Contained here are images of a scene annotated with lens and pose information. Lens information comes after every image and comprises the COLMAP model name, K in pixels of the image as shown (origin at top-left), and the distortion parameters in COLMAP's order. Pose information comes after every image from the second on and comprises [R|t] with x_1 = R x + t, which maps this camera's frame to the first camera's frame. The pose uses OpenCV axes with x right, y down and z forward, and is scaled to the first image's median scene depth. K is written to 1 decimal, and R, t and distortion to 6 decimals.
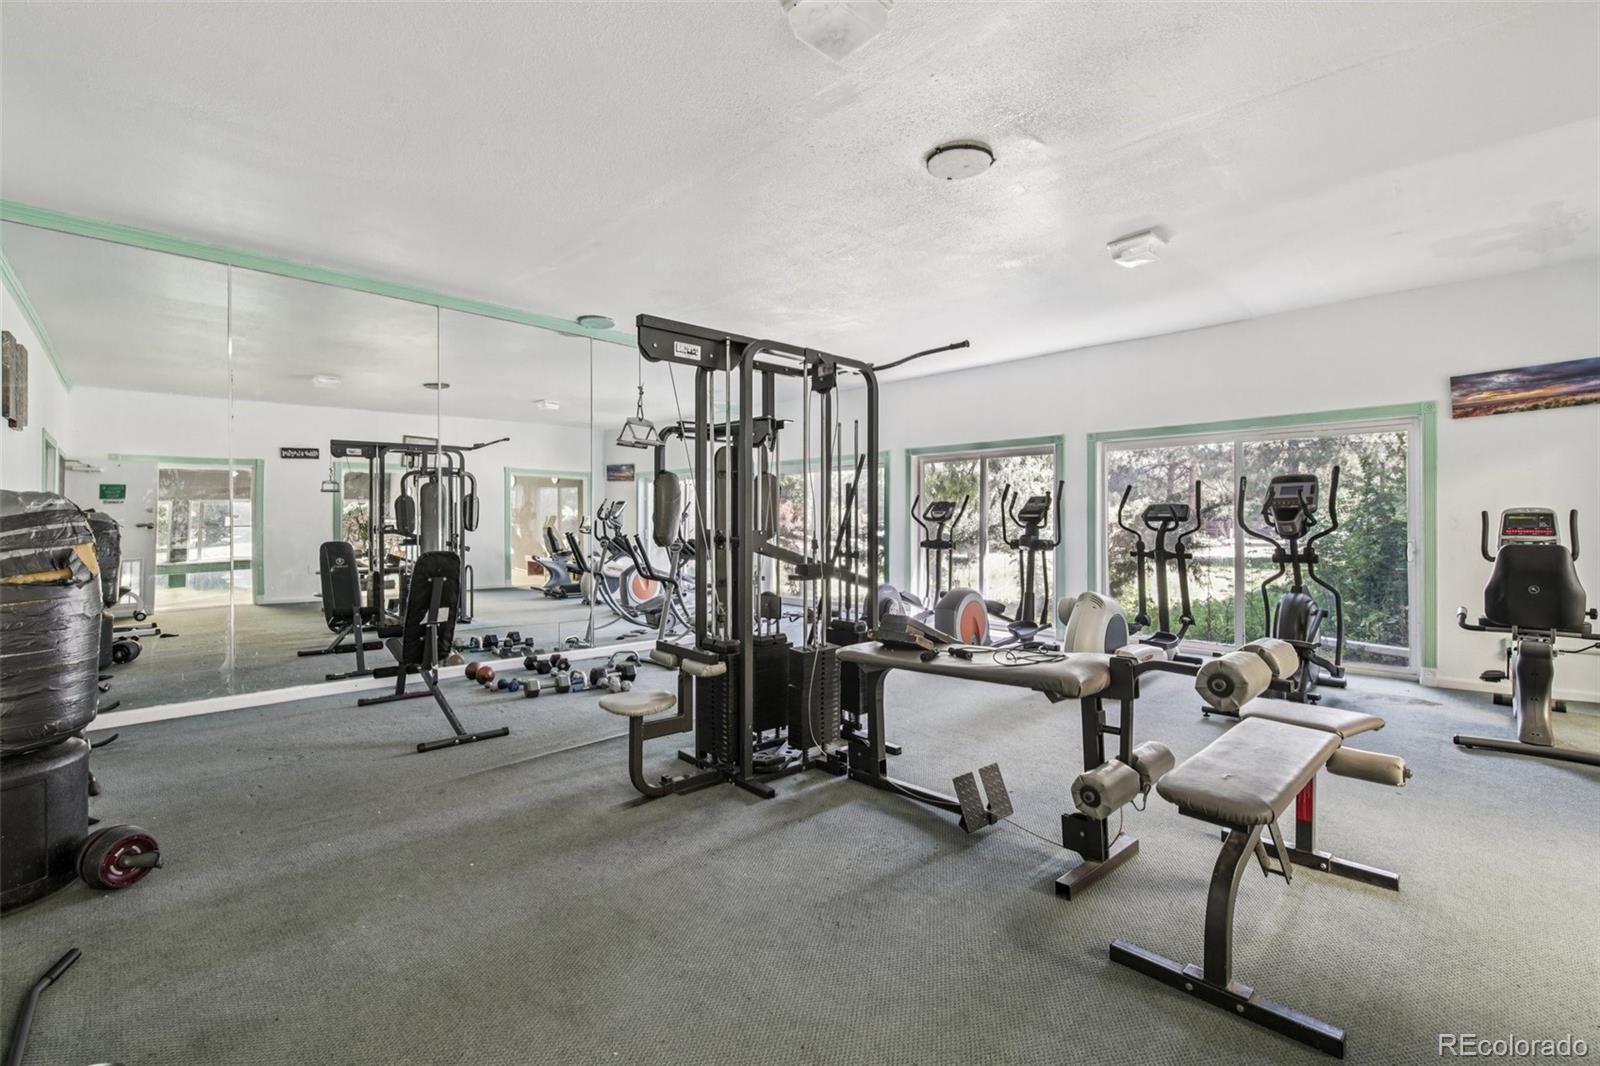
lens RADIAL K [[704.3, 0, 800.4], [0, 704.3, 524.8], [0, 0, 1]] dist [-0.001034, -0.000211]
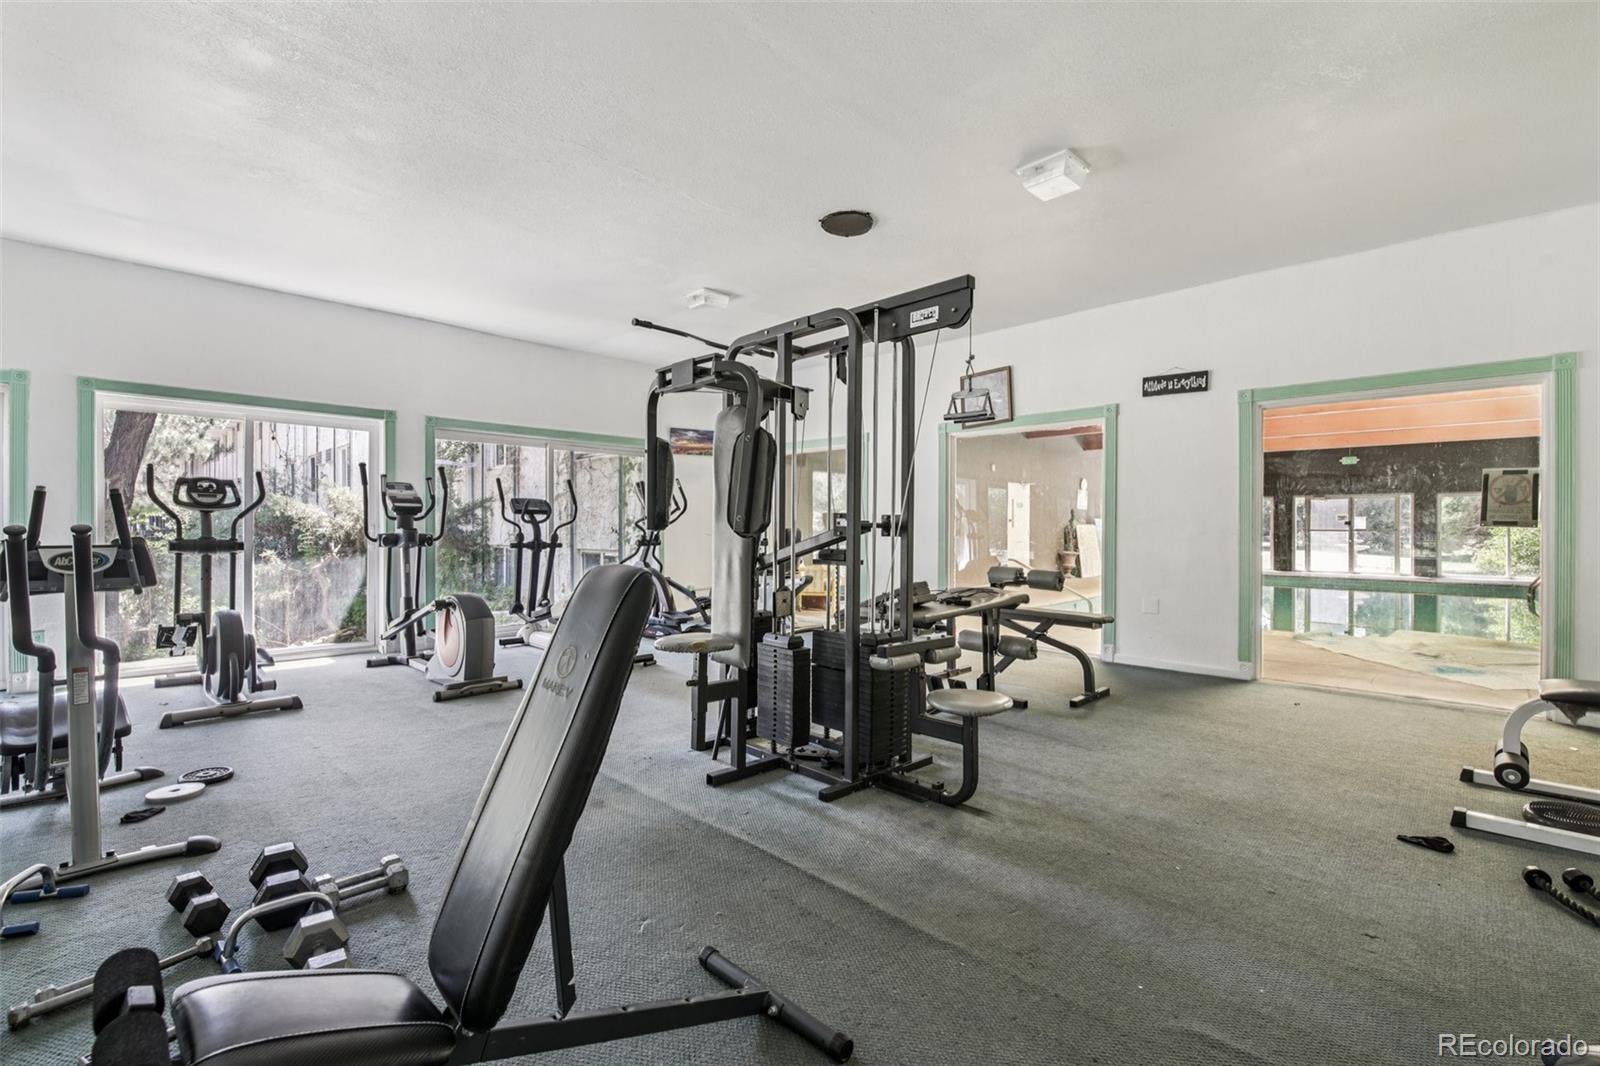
lens RADIAL K [[704.3, 0, 800.4], [0, 704.3, 524.8], [0, 0, 1]] dist [-0.001034, -0.000211]
pose [[-0.032928, -0.009545, 0.999412, -0.601546], [-0.010333, 0.999904, 0.009209, -0.002905], [-0.999404, -0.010023, -0.033023, 0.633818]]
